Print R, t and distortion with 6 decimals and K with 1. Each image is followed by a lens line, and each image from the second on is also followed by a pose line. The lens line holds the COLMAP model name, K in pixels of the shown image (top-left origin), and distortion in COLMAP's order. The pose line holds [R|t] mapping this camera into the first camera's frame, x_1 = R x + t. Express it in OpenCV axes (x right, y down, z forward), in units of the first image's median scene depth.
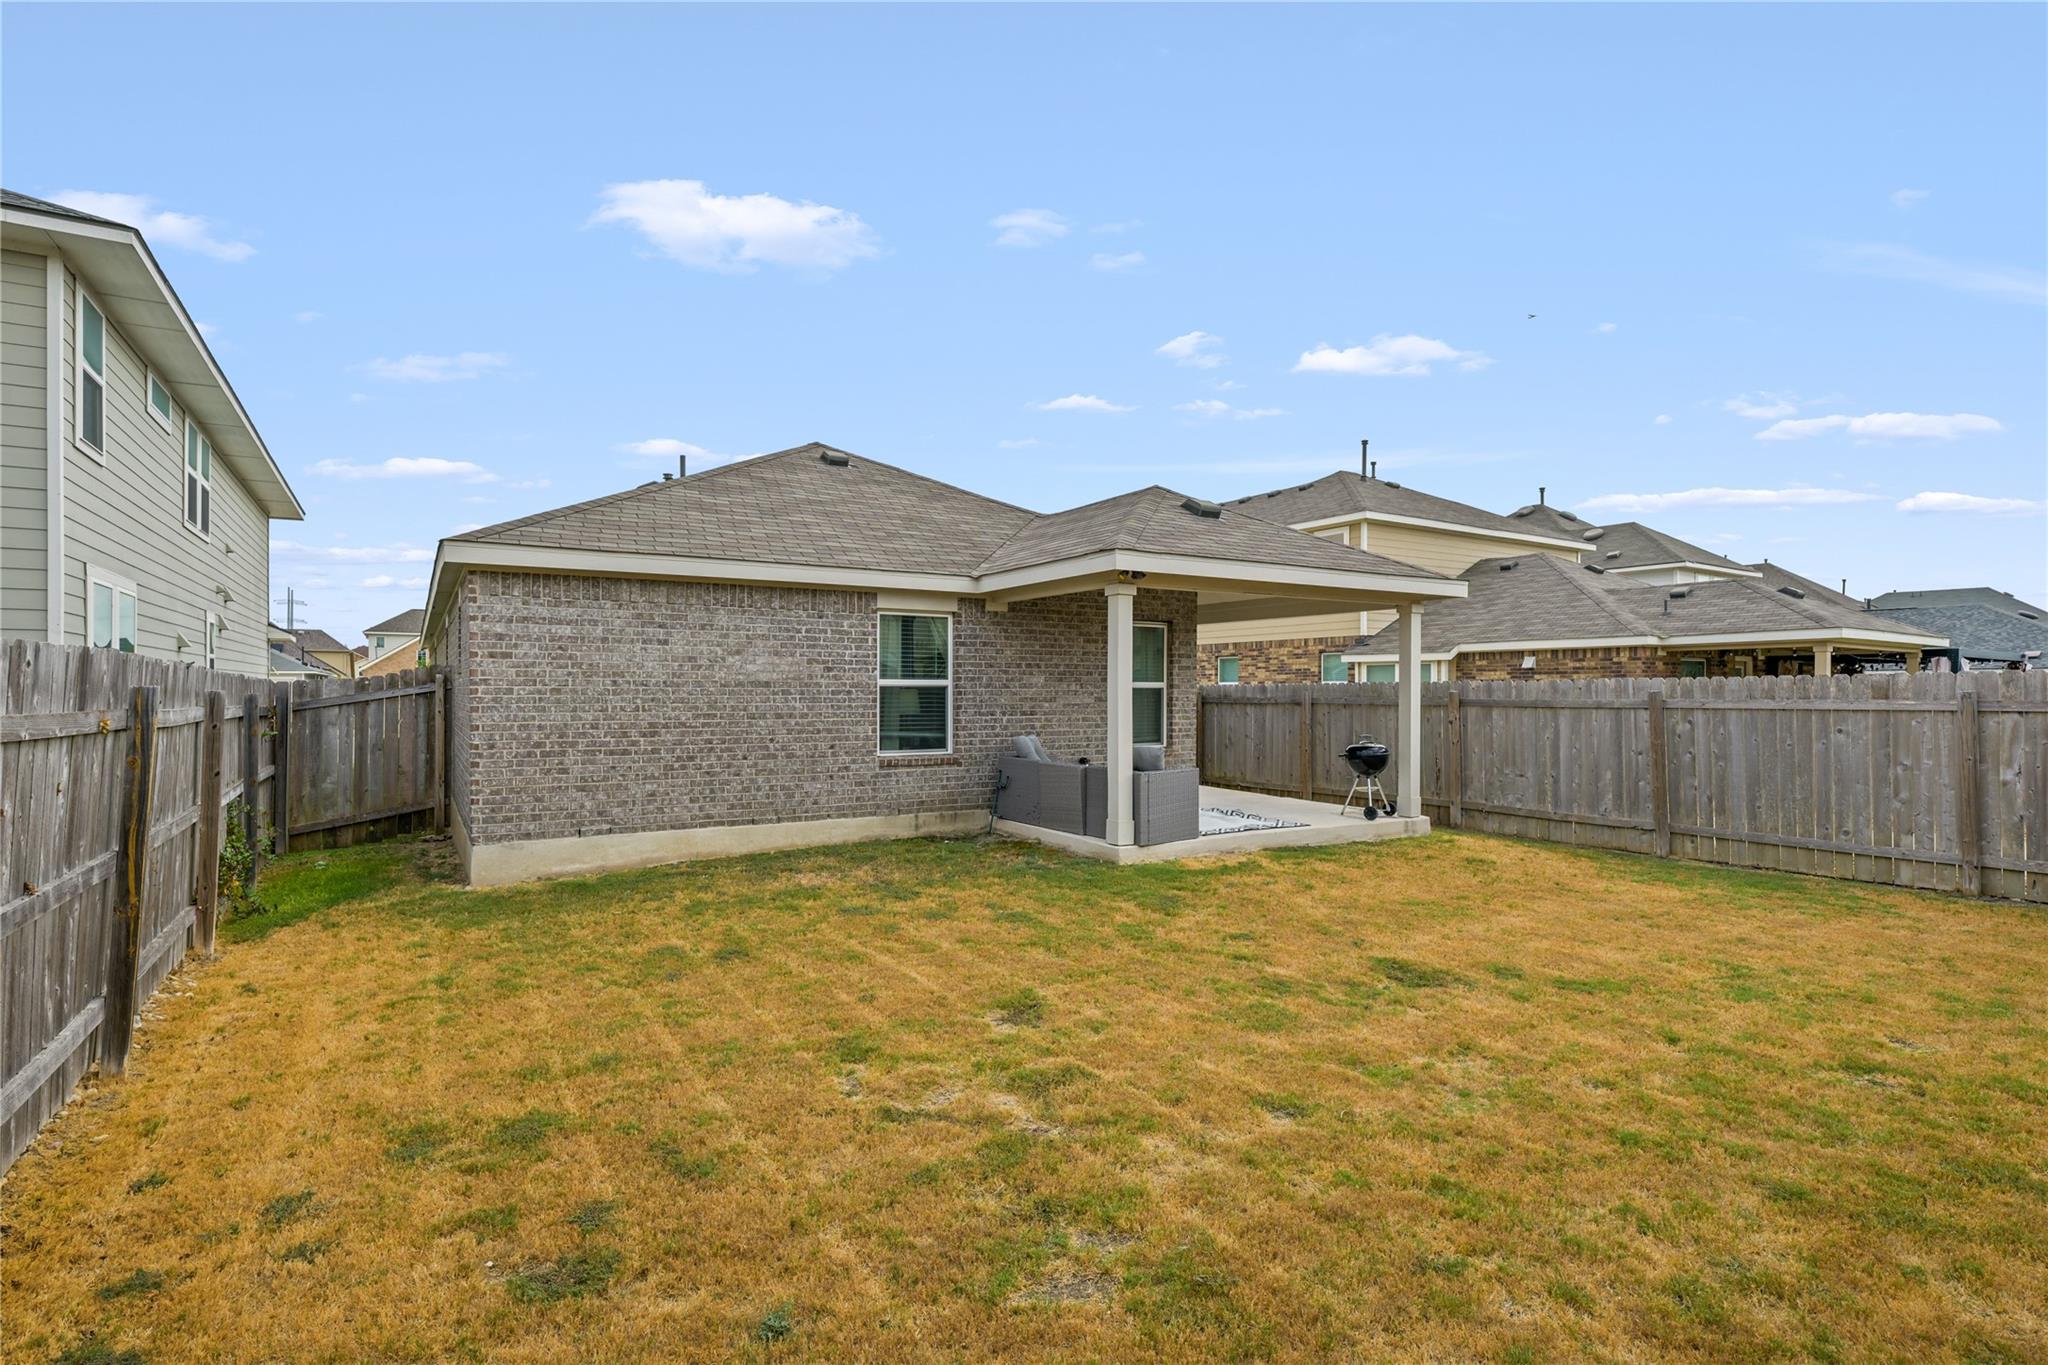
lens RADIAL K [[1015.1, 0, 1024.0], [0, 1015.1, 682.5], [0, 0, 1]] dist [-0.001438, -0.000098]
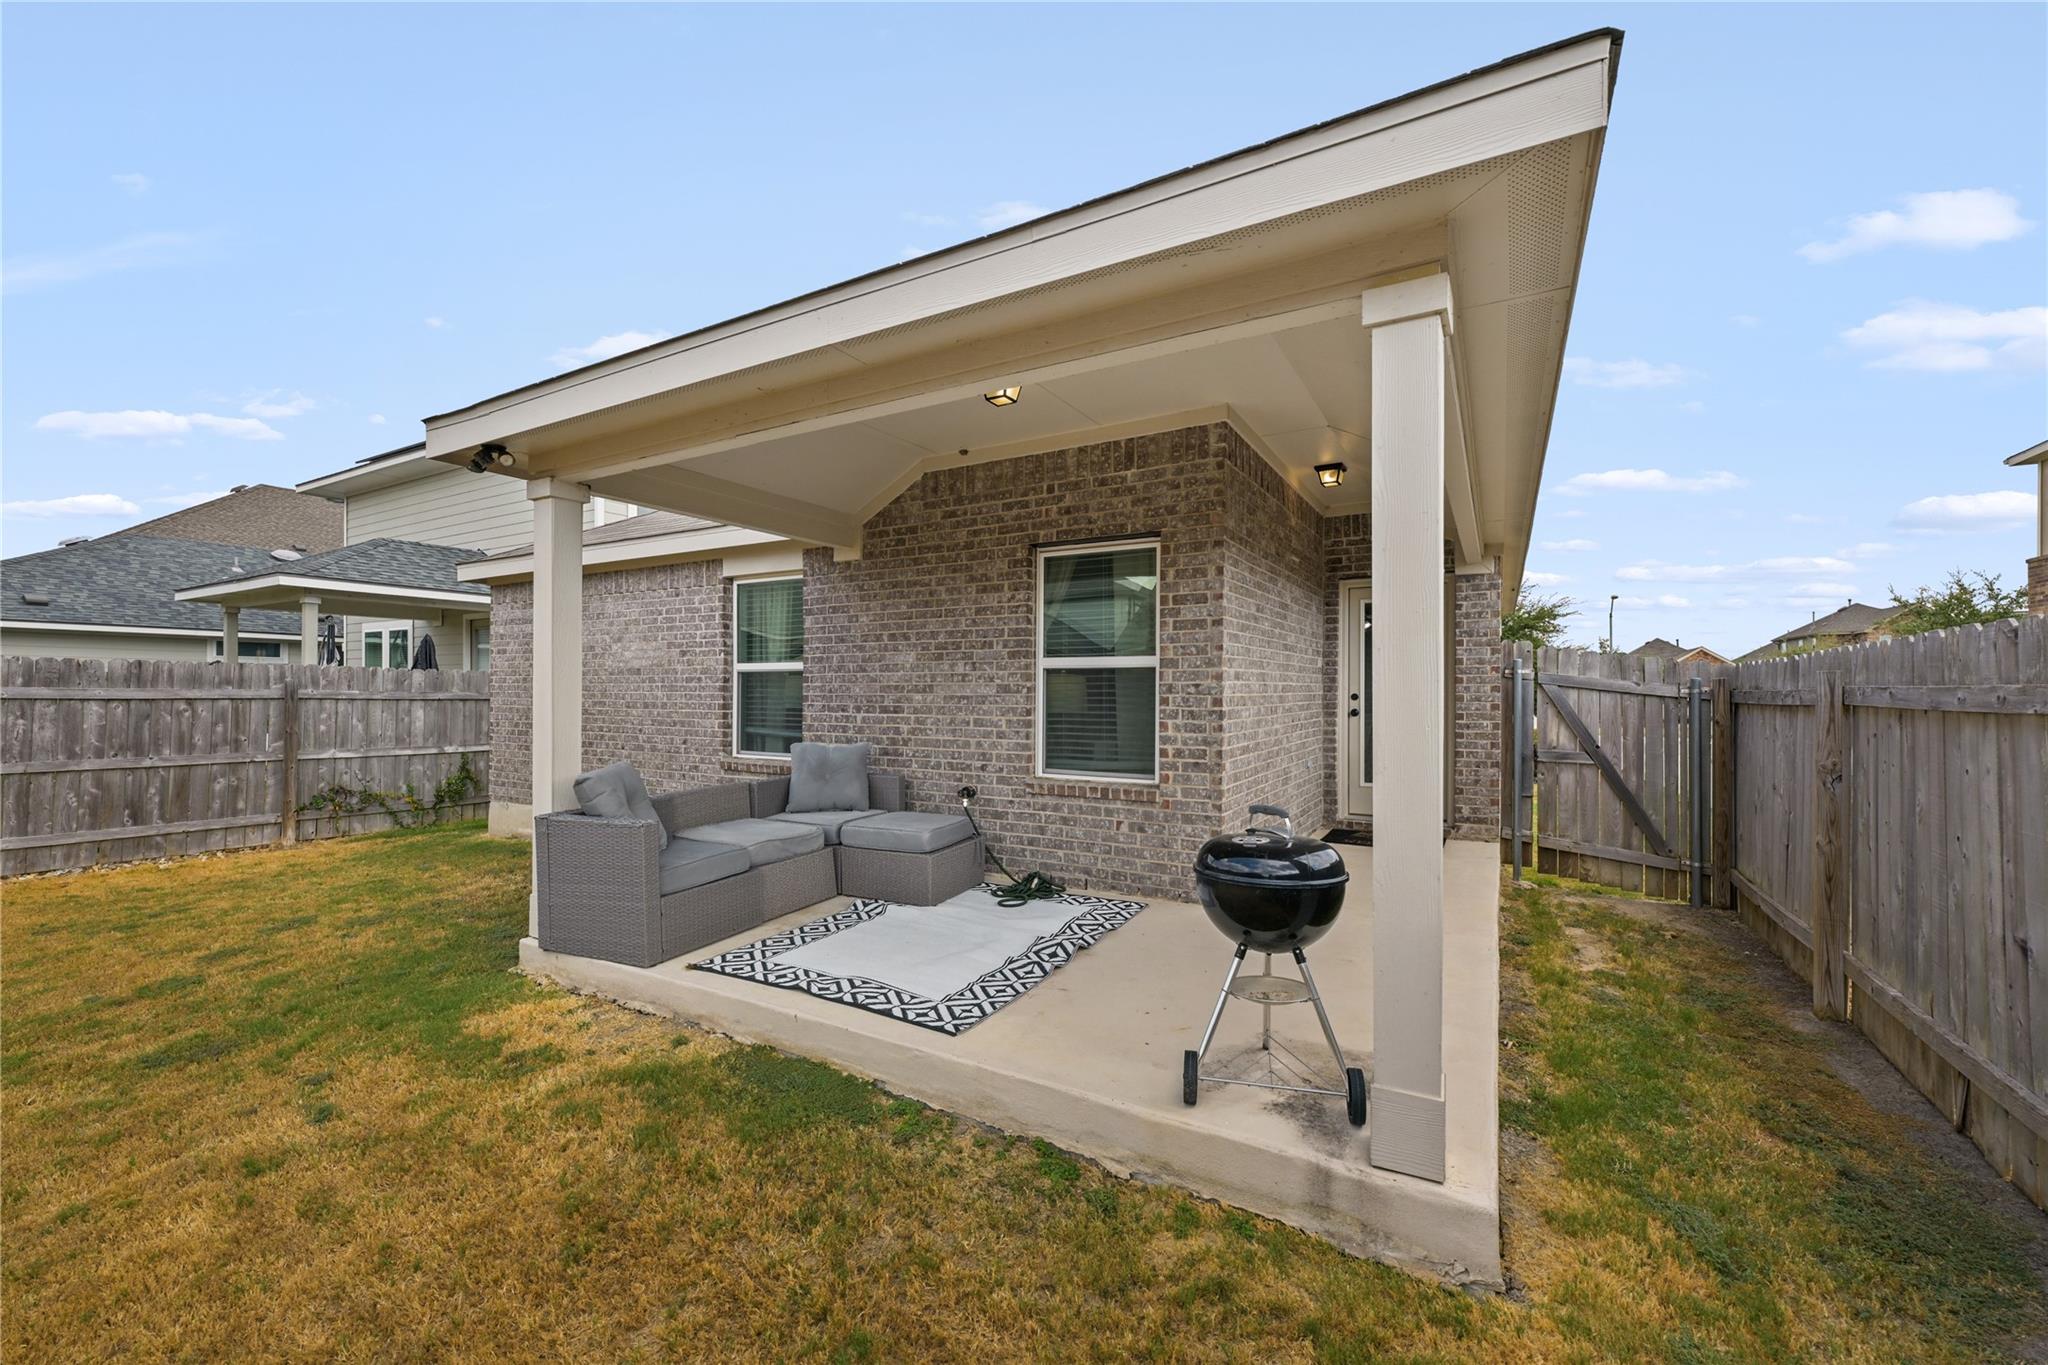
lens RADIAL K [[814.4, 0, 1023.1], [0, 814.4, 692.2], [0, 0, 1]] dist [-0.000698, -0.000156]
pose [[0.475289, 0.000074, -0.879830, 0.546979], [0.005335, 0.999981, 0.002967, 0.019262], [0.879814, -0.006104, 0.475279, 0.890876]]
